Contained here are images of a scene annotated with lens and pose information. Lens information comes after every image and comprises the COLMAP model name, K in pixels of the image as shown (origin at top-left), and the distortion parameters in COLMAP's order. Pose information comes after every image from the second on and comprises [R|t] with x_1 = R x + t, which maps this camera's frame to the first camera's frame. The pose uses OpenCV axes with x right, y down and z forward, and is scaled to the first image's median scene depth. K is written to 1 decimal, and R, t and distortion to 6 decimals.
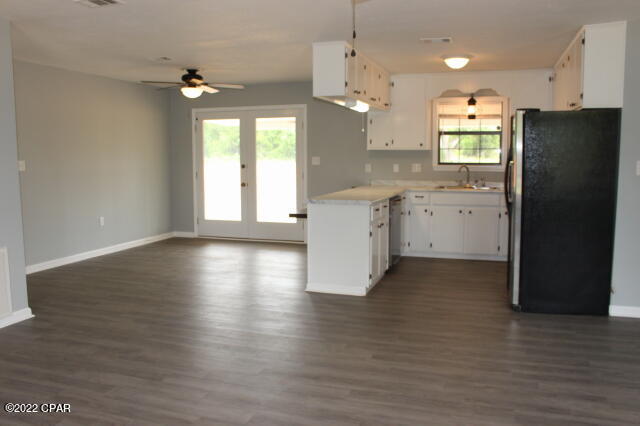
lens RADIAL K [[535.1, 0, 320.0], [0, 535.1, 213.0], [0, 0, 1]] dist [-0.157915, 0.126494]
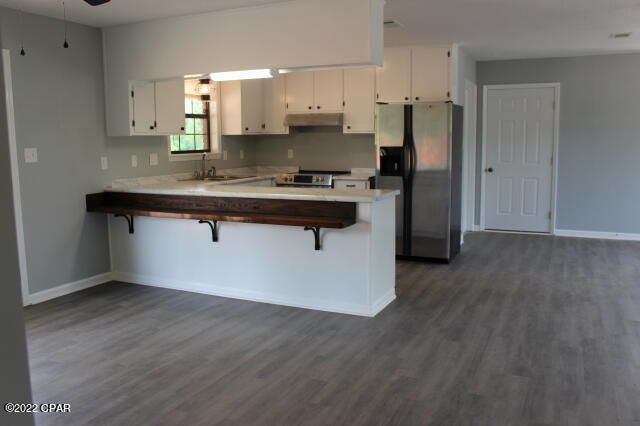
lens RADIAL K [[535.1, 0, 320.0], [0, 535.1, 213.0], [0, 0, 1]] dist [-0.157915, 0.126494]
pose [[0.132954, -0.131840, 0.982314, -0.574276], [0.115896, 0.986382, 0.116699, -0.074228], [-0.984323, 0.098331, 0.146423, 0.708313]]
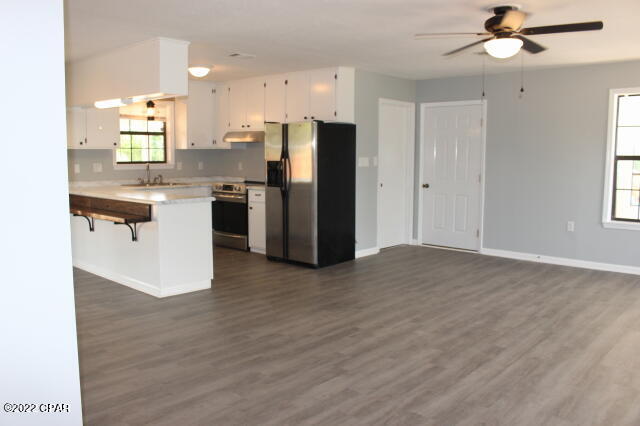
lens RADIAL K [[526.1, 0, 320.0], [0, 526.1, 213.0], [0, 0, 1]] dist [-0.123833, 0.002155]
pose [[0.410023, -0.093489, 0.907271, -0.544935], [0.089045, 0.994084, 0.062193, -0.026358], [-0.907718, 0.055288, 0.415922, 0.263832]]
